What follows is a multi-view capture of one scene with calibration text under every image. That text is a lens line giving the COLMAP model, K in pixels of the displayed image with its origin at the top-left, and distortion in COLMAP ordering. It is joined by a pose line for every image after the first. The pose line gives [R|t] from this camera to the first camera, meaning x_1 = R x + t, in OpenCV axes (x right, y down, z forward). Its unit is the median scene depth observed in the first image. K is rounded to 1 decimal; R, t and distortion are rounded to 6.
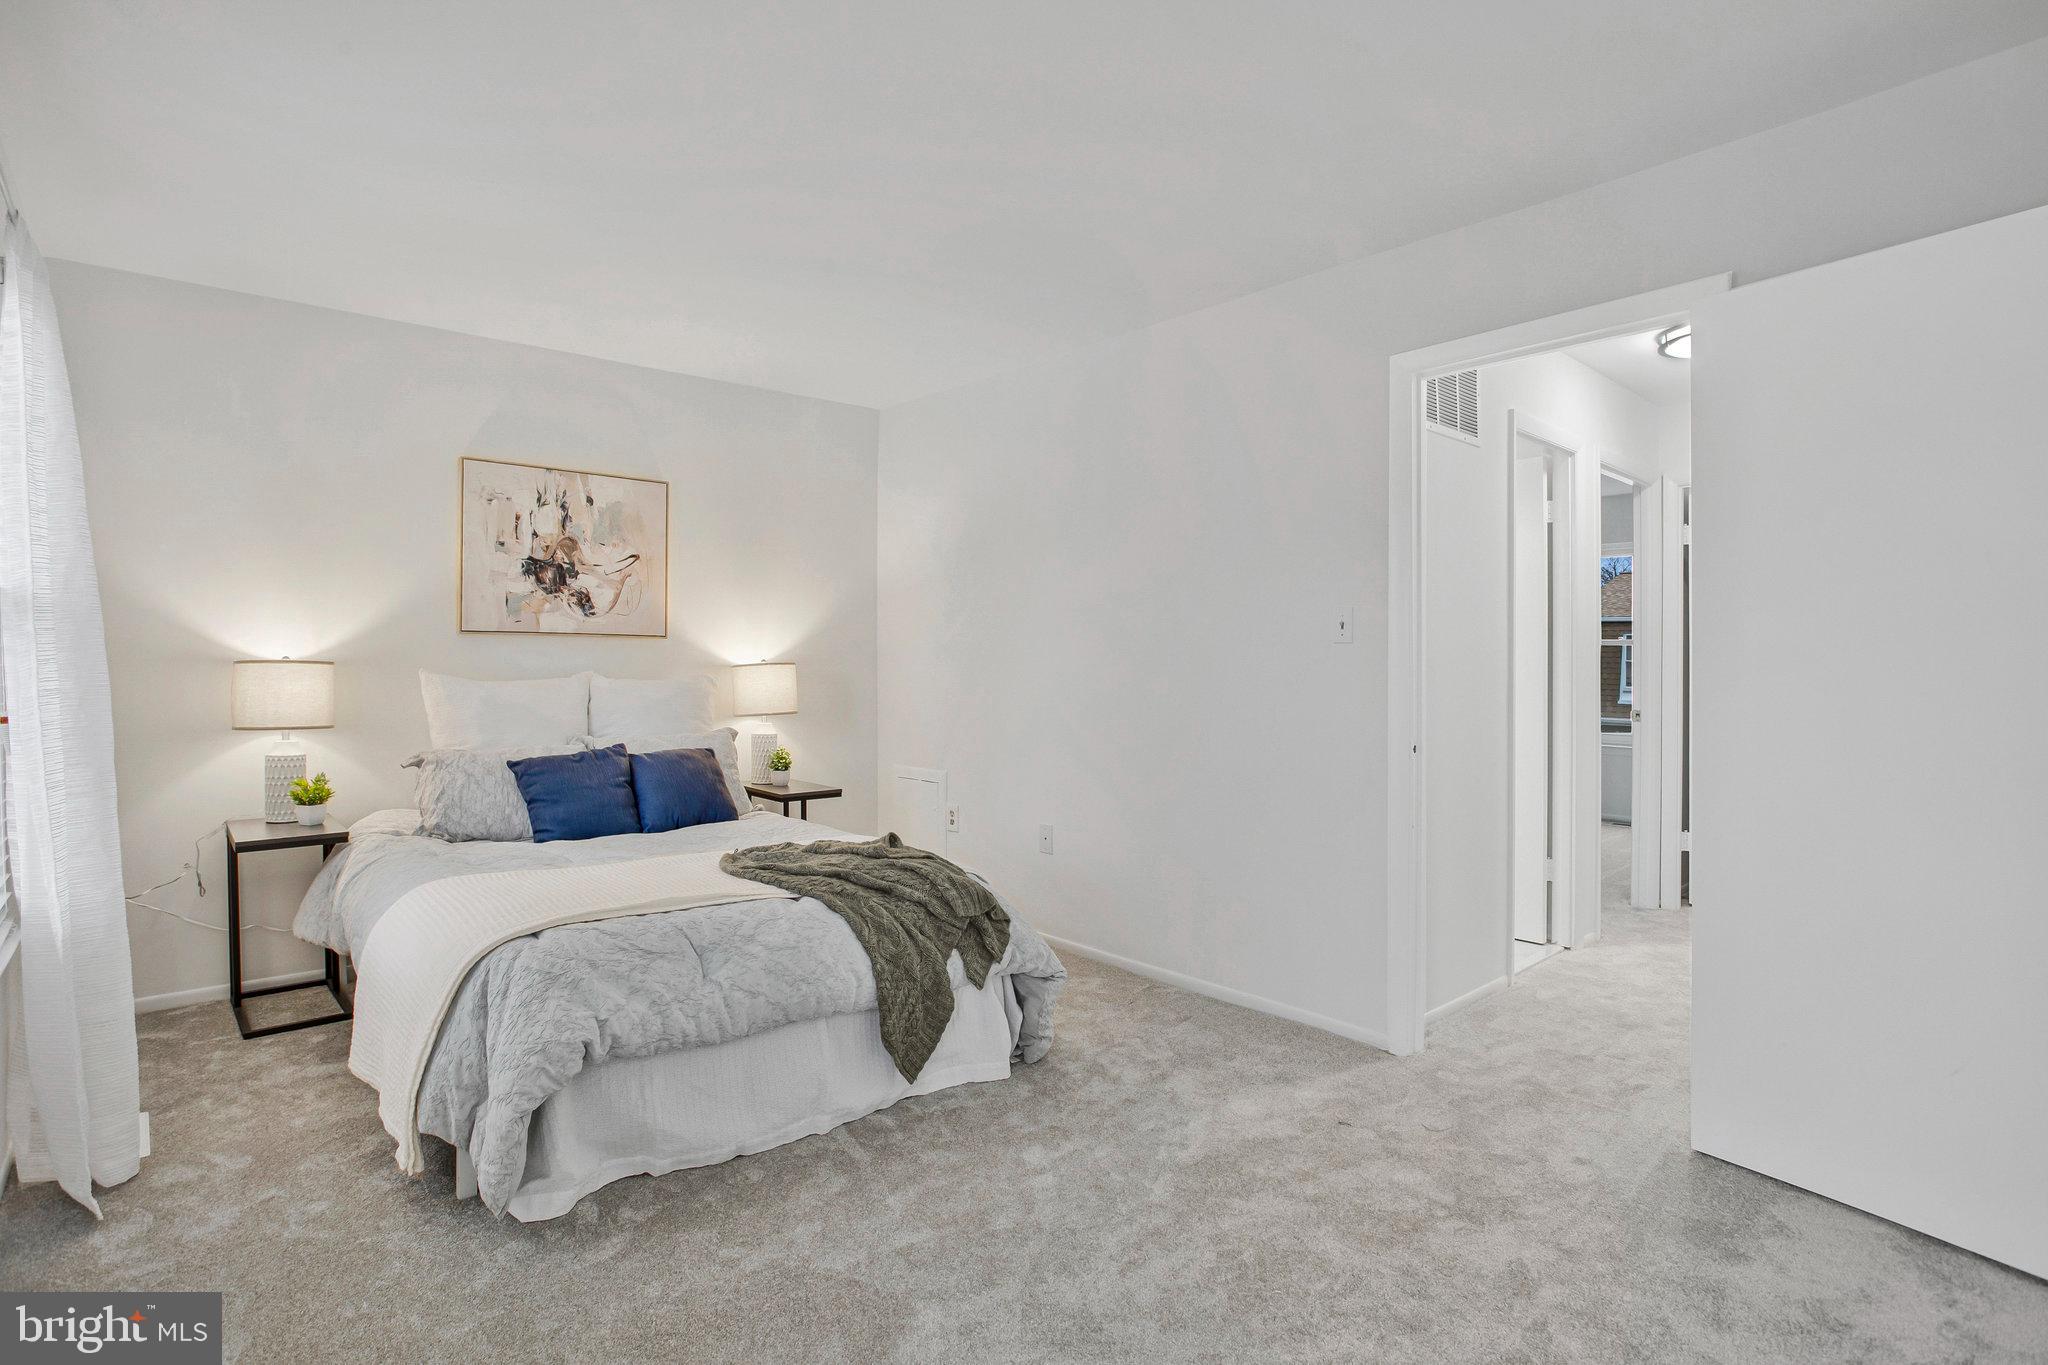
lens RADIAL K [[1049.4, 0, 1024.0], [0, 1049.4, 682.5], [0, 0, 1]] dist [-0.039205, -0.000359]
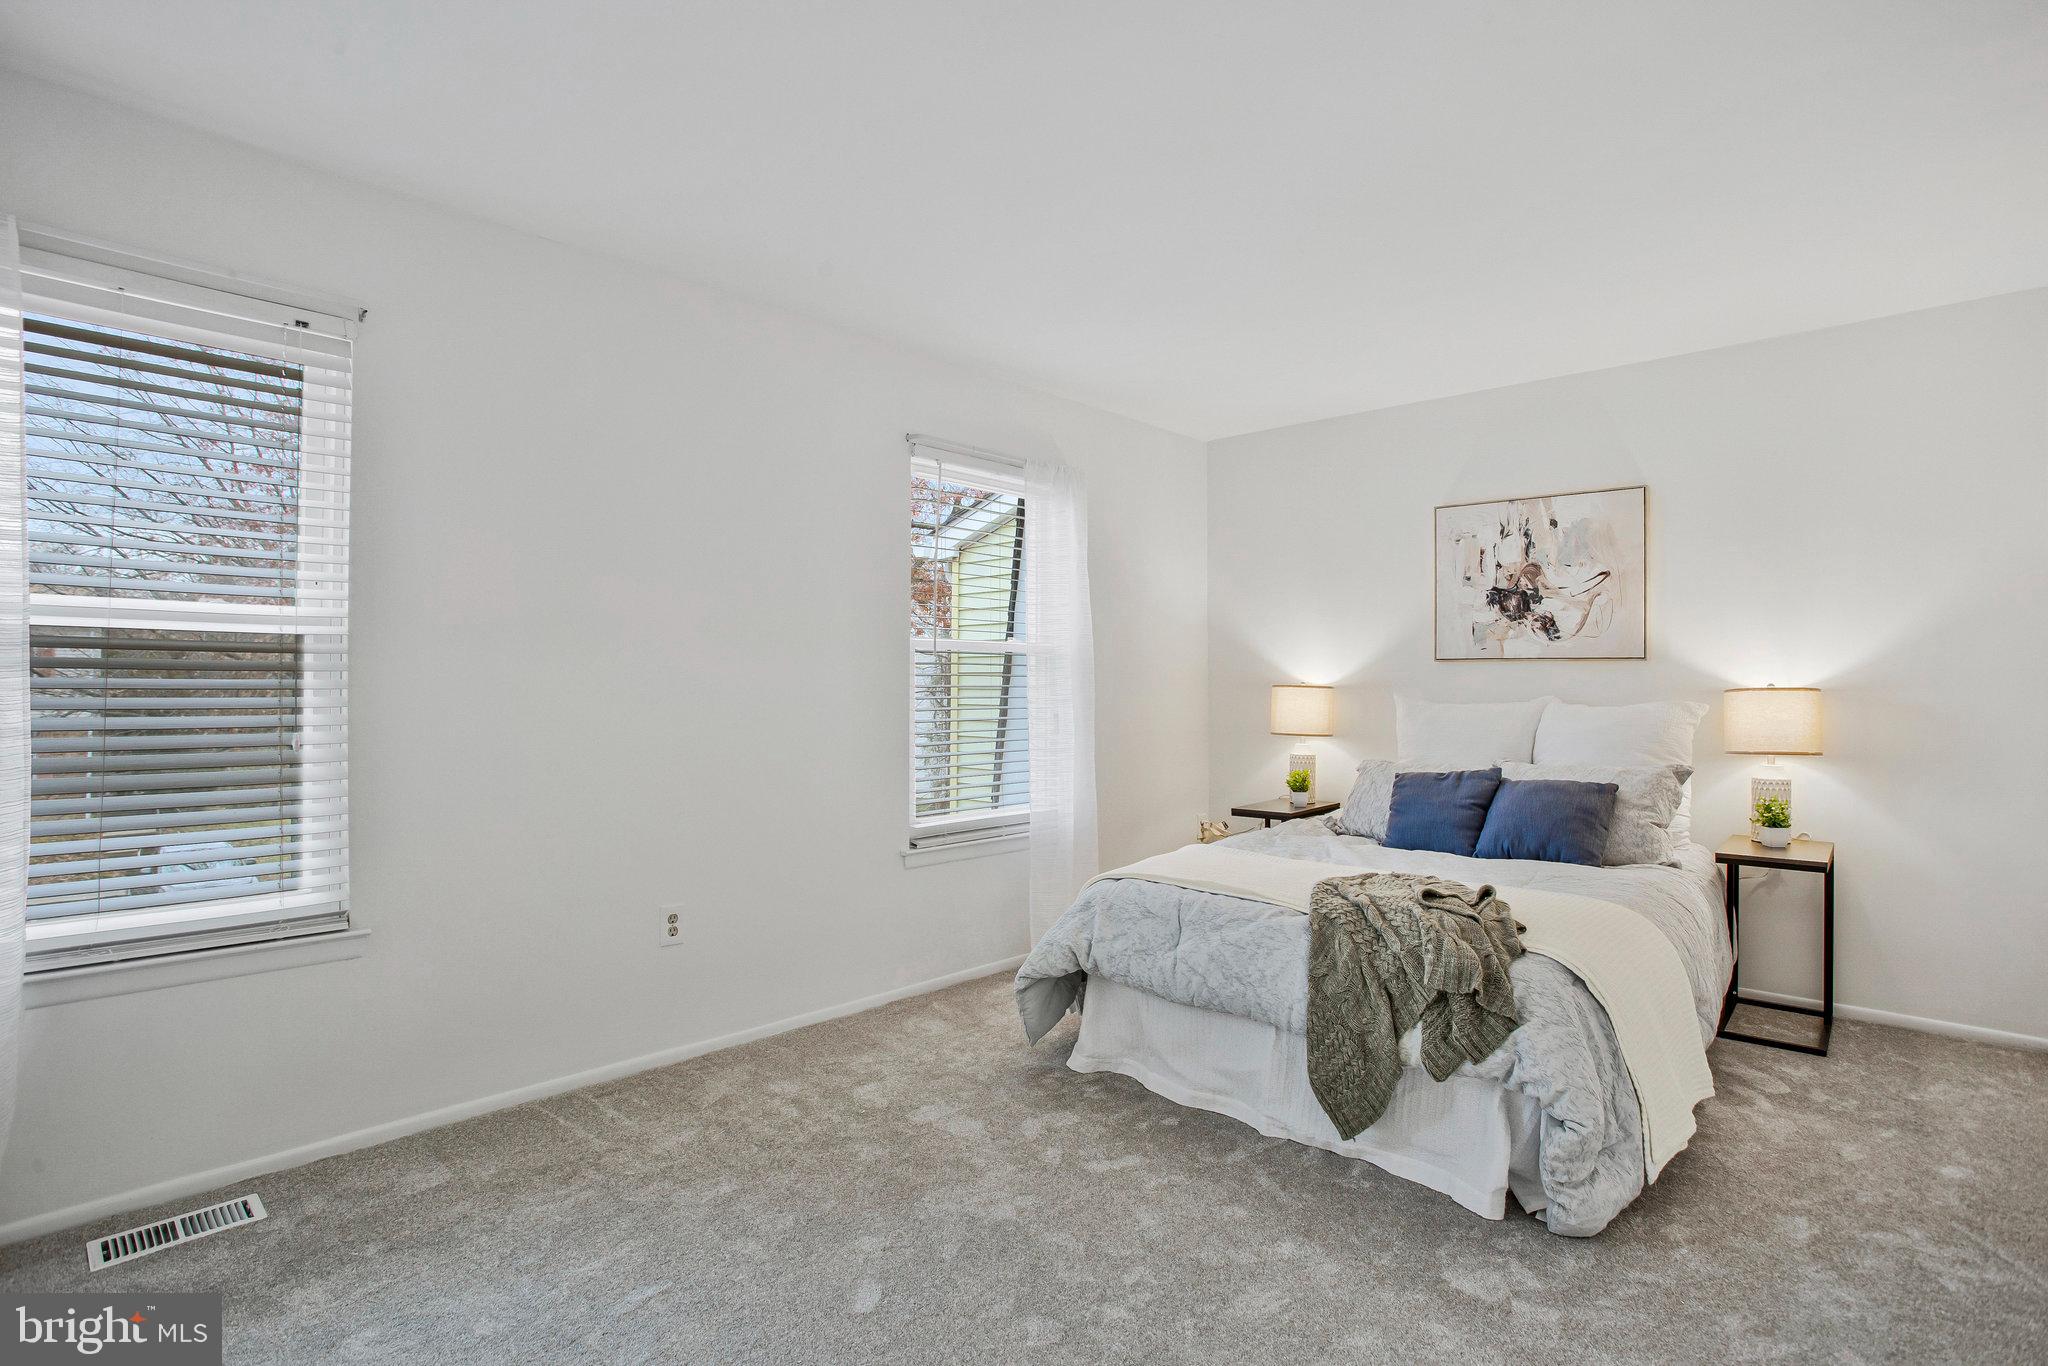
lens RADIAL K [[1049.4, 0, 1024.0], [0, 1049.4, 683.0], [0, 0, 1]] dist [-0.039205, -0.000359]
pose [[0.086693, -0.004612, -0.996224, 0.530396], [-0.024030, 0.999689, -0.006719, -0.004748], [0.995945, 0.024522, 0.086555, 0.427078]]
